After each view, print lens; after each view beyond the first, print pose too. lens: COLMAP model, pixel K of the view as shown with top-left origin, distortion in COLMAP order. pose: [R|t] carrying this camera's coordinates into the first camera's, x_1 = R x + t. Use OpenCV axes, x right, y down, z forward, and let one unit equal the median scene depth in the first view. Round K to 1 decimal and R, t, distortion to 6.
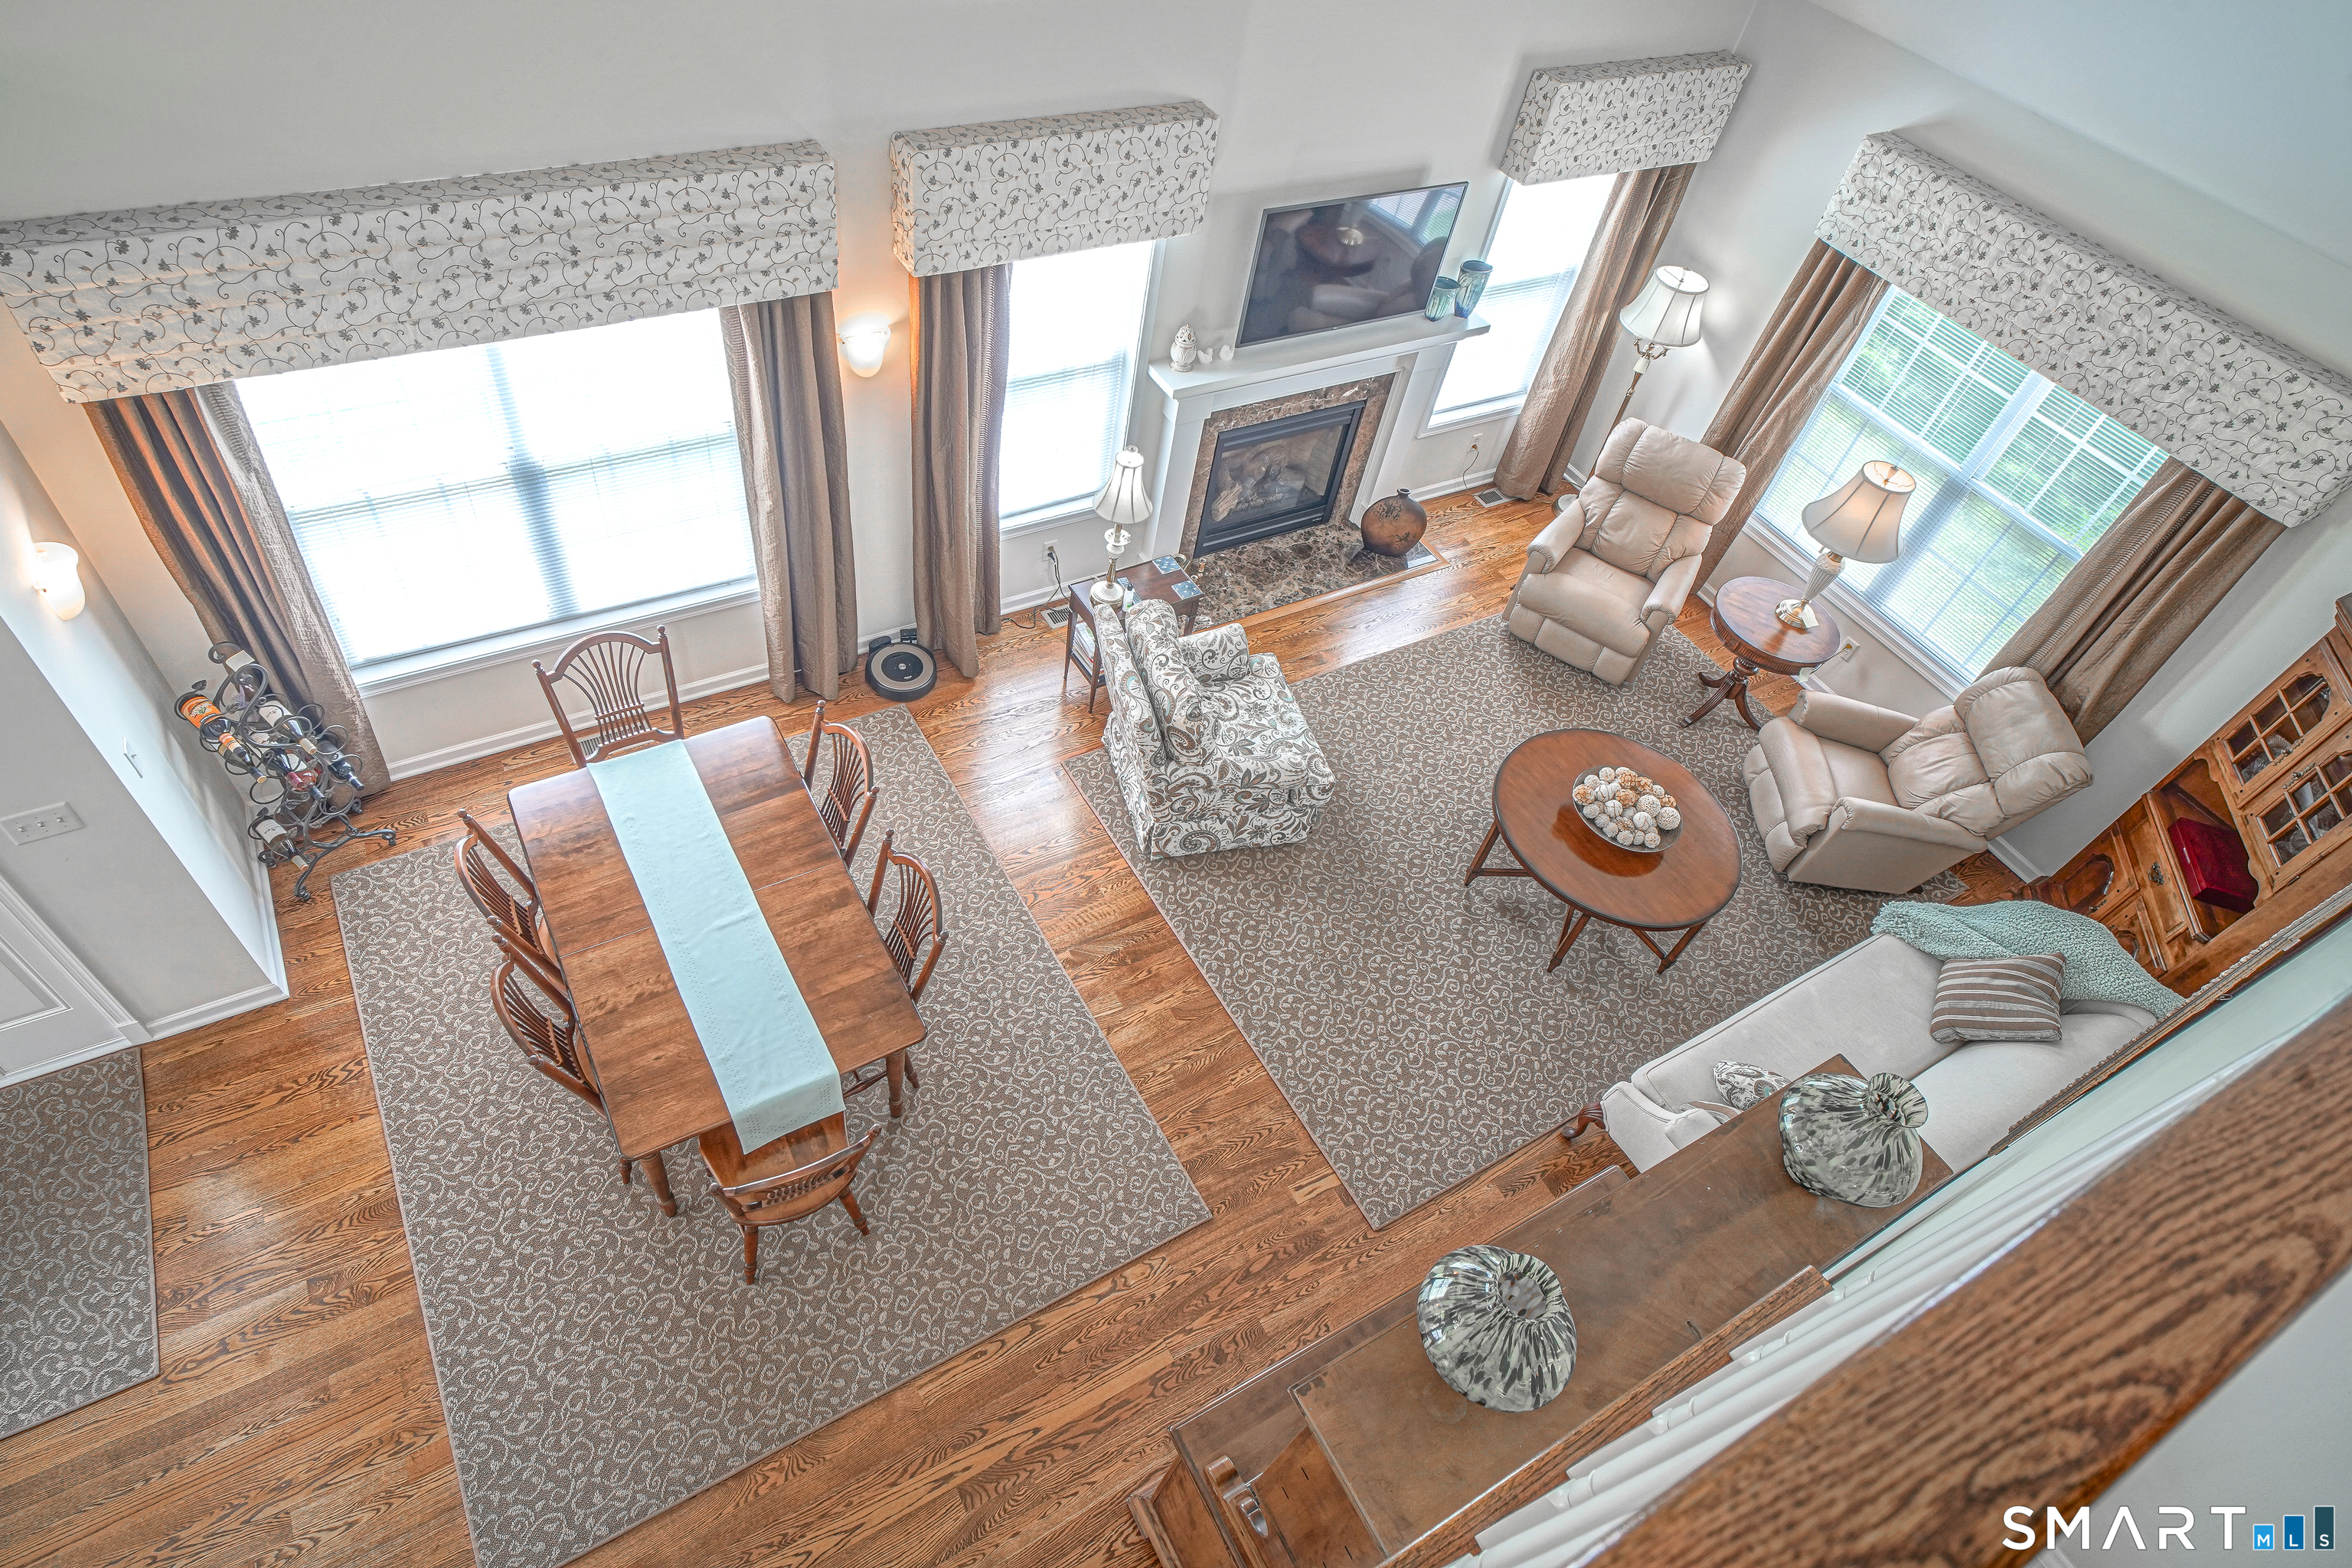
lens RADIAL K [[1261.0, 0, 1138.4], [0, 1261.0, 745.3], [0, 0, 1]] dist [-0.000898, -0.000703]
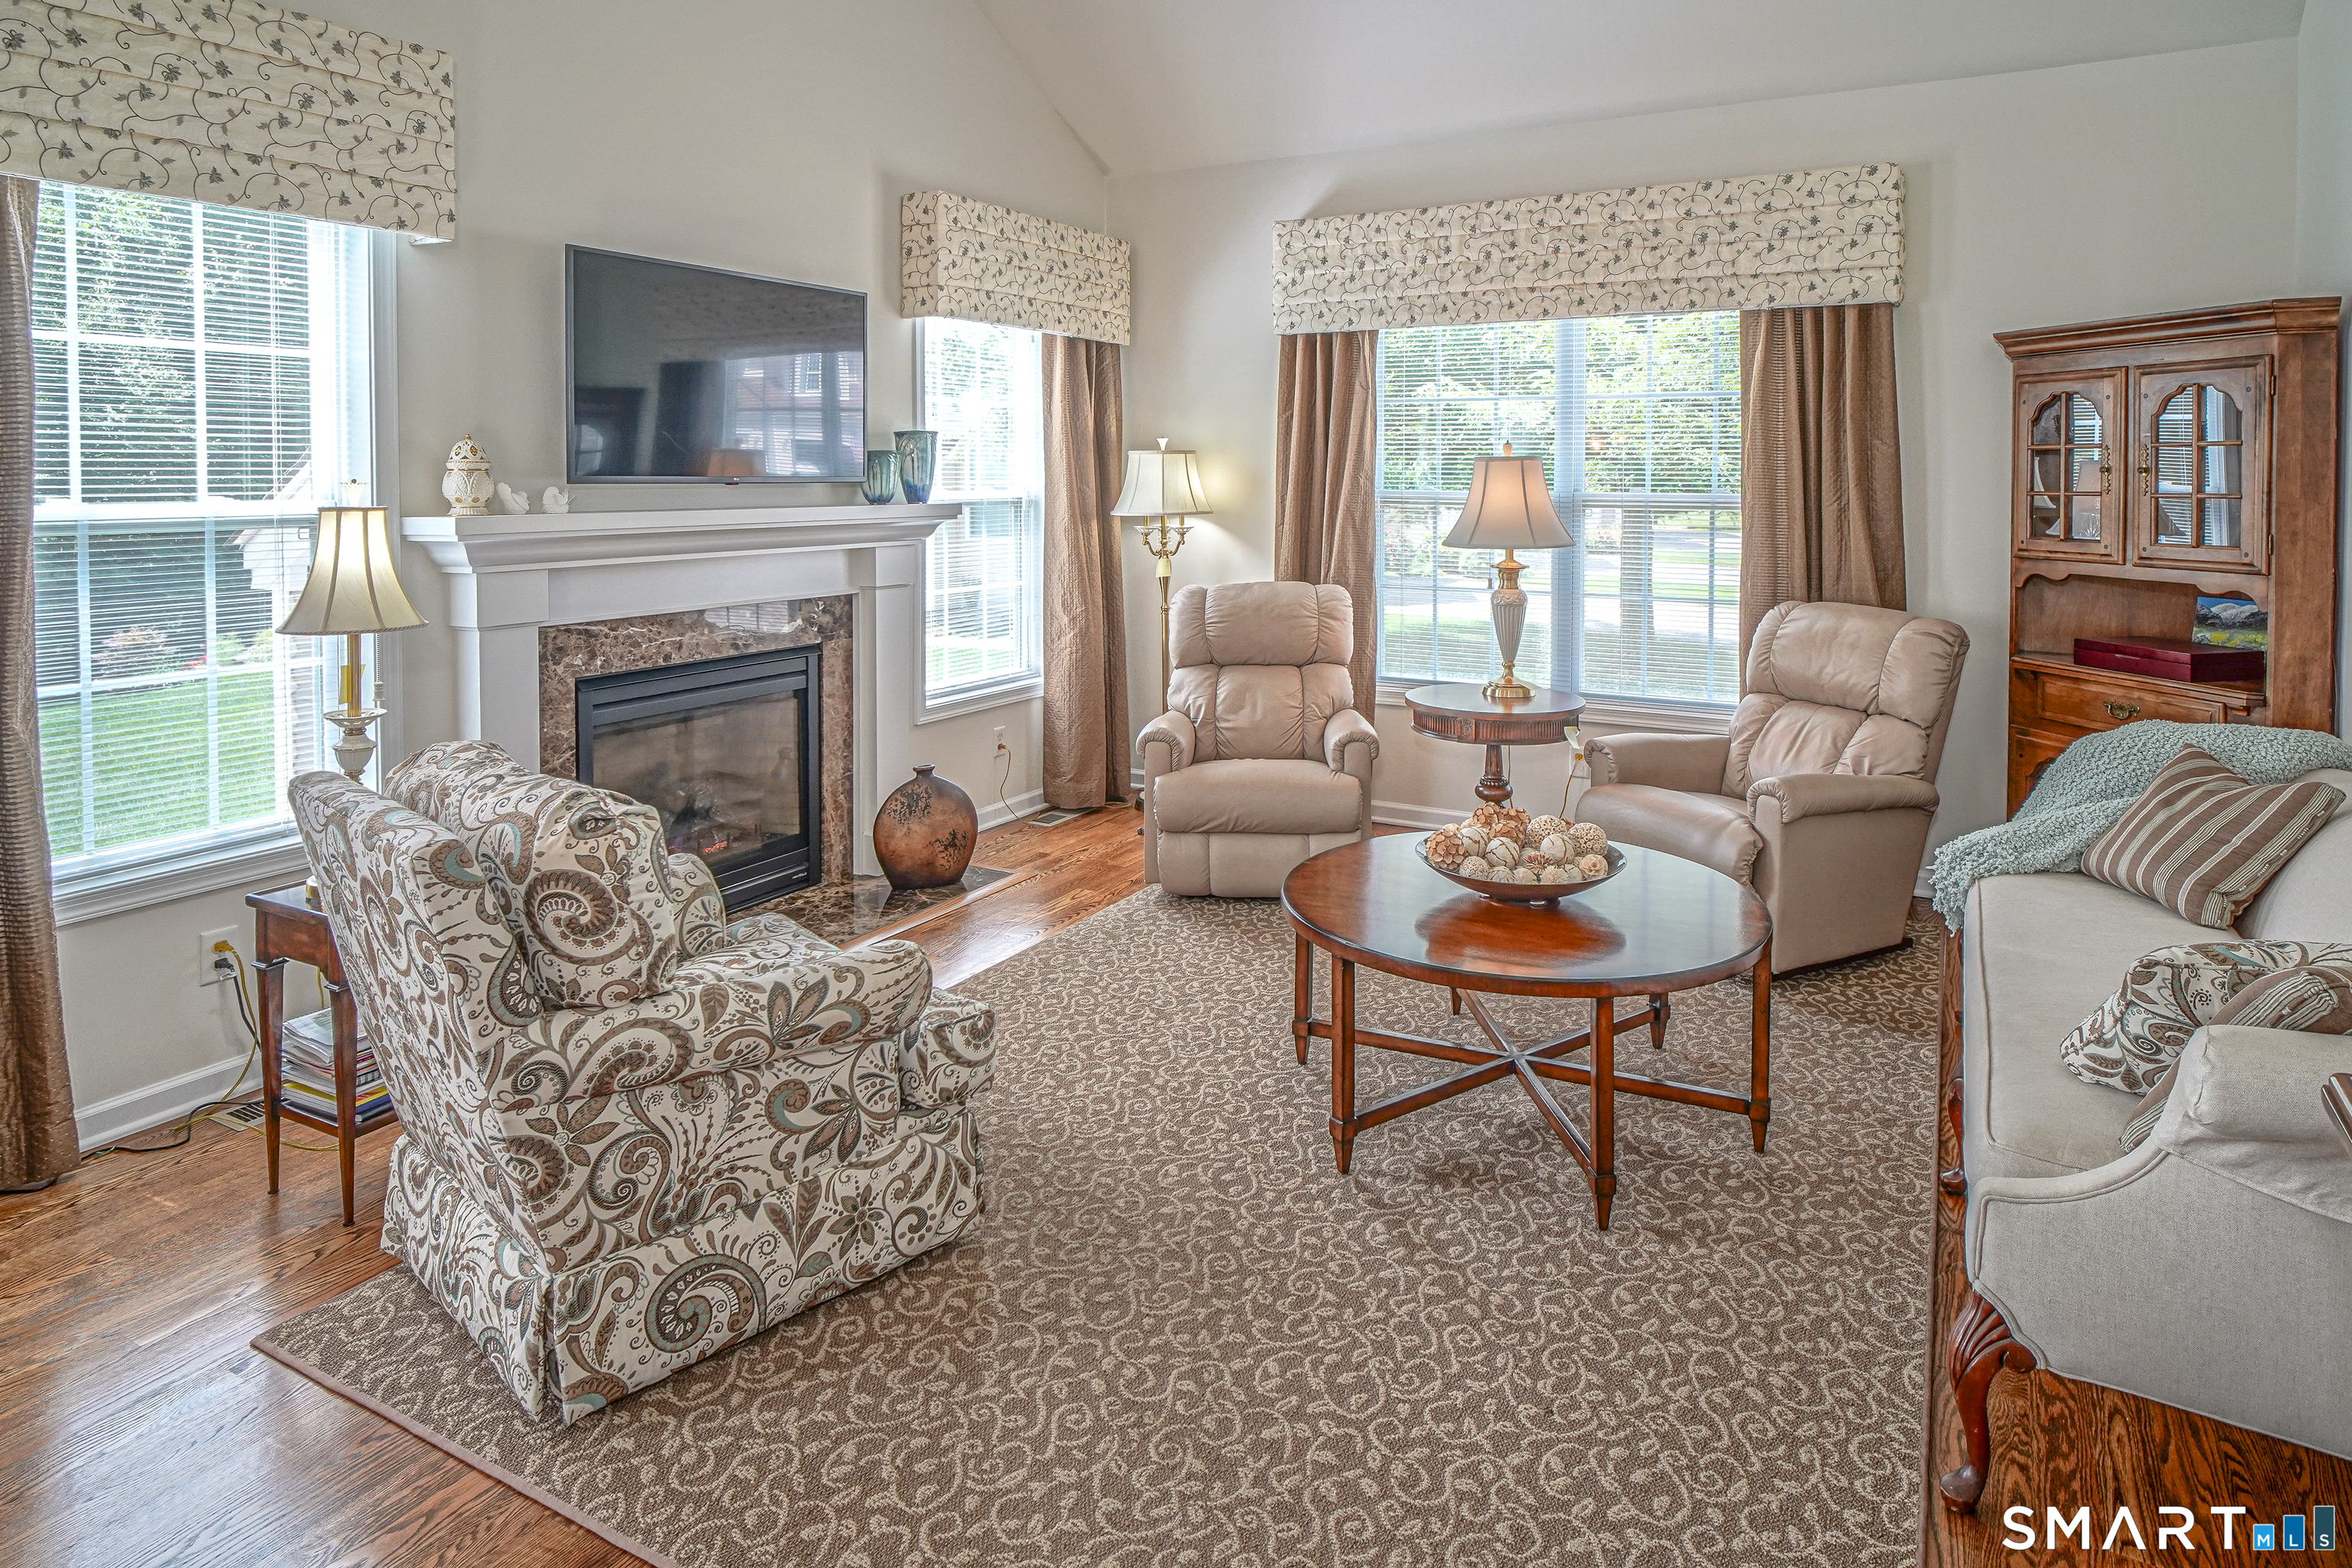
lens RADIAL K [[1351.0, 0, 1239.0], [0, 1351.0, 514.2], [0, 0, 1]] dist [-0.002715, -0.000410]
pose [[0.838242, -0.138881, 0.527317, 0.004541], [0.469624, 0.675331, -0.568667, 0.217076], [-0.277136, 0.724321, 0.631312, 0.551191]]
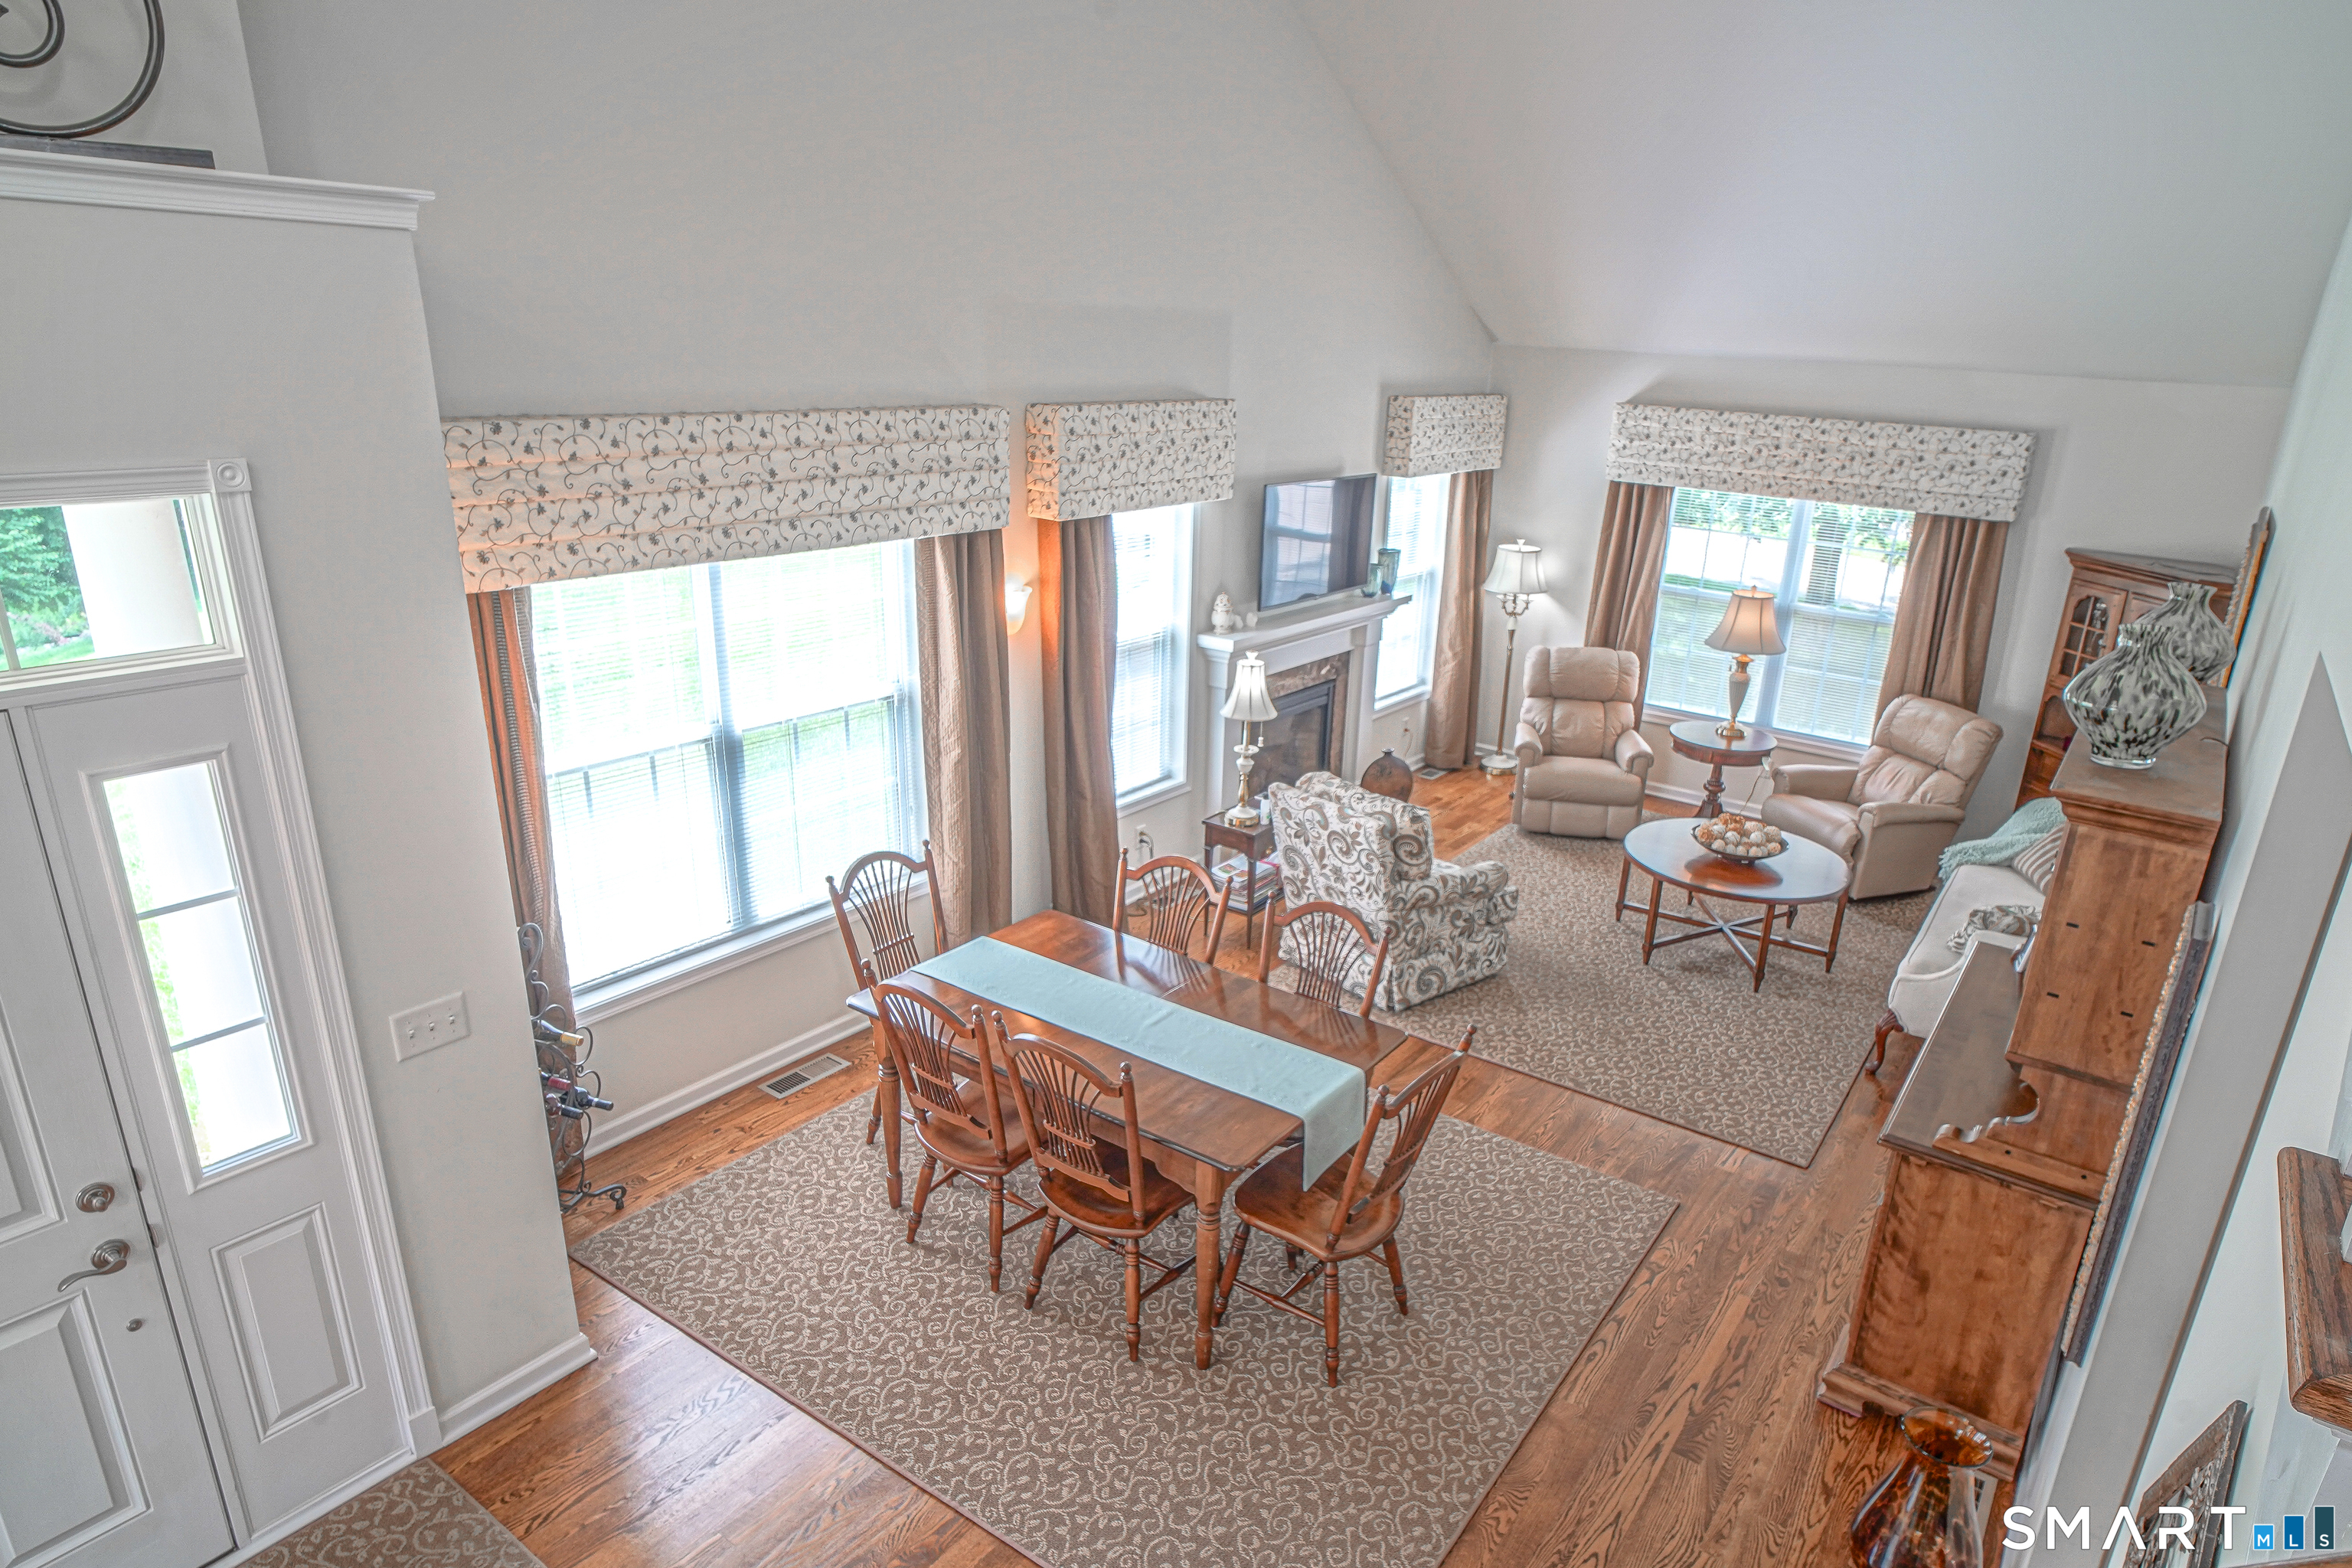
lens RADIAL K [[1374.3, 0, 1265.3], [0, 1374.3, 835.2], [0, 0, 1]] dist [-0.002879, -0.000933]
pose [[0.890564, -0.232479, 0.390960, -0.479367], [0.379557, 0.853482, -0.357078, 0.323377], [-0.250664, 0.466393, 0.848319, 0.036853]]
